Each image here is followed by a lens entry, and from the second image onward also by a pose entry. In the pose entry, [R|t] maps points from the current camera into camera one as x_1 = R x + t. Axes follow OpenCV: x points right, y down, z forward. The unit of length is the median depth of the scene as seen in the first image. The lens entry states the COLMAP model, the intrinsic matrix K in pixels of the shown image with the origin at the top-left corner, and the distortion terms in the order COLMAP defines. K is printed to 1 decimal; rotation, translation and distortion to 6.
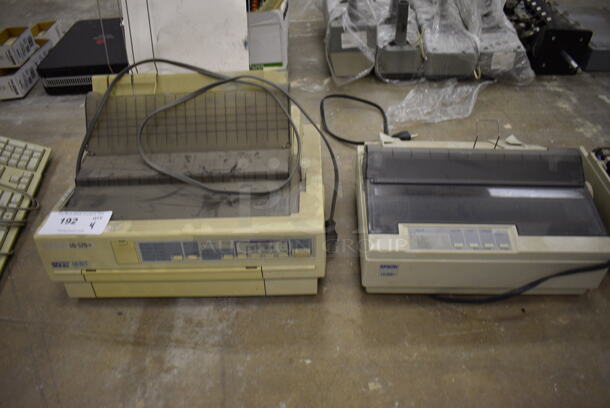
lens RADIAL K [[477.7, 0, 305.0], [0, 477.7, 204.0], [0, 0, 1]] dist [-0.102649, 0.016821]
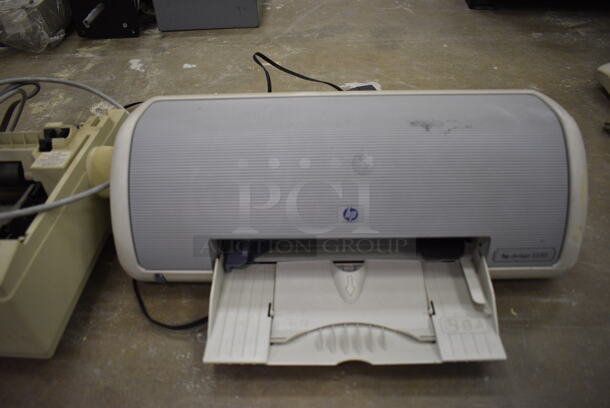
lens RADIAL K [[477.7, 0, 305.0], [0, 477.7, 204.0], [0, 0, 1]] dist [-0.102649, 0.016821]
pose [[0.999915, 0.005891, -0.011667, 1.426032], [-0.006230, 0.999552, -0.029271, 0.010645], [0.011490, 0.029341, 0.999503, 0.435714]]
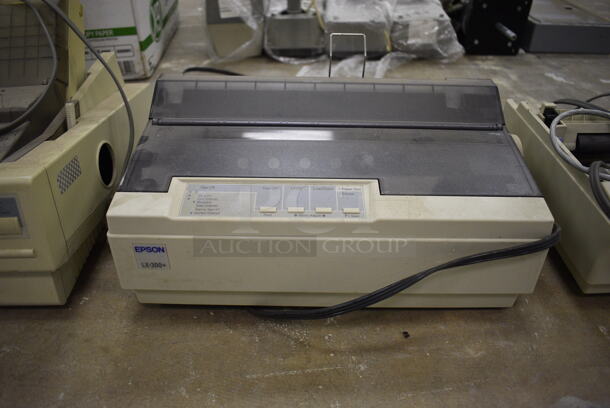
lens RADIAL K [[477.7, 0, 305.0], [0, 477.7, 204.0], [0, 0, 1]] dist [-0.102649, 0.016821]
pose [[0.999320, 0.003774, 0.036682, 0.306094], [0.000845, 0.992143, -0.125105, 0.133832], [-0.036866, 0.125051, 0.991465, 0.384681]]
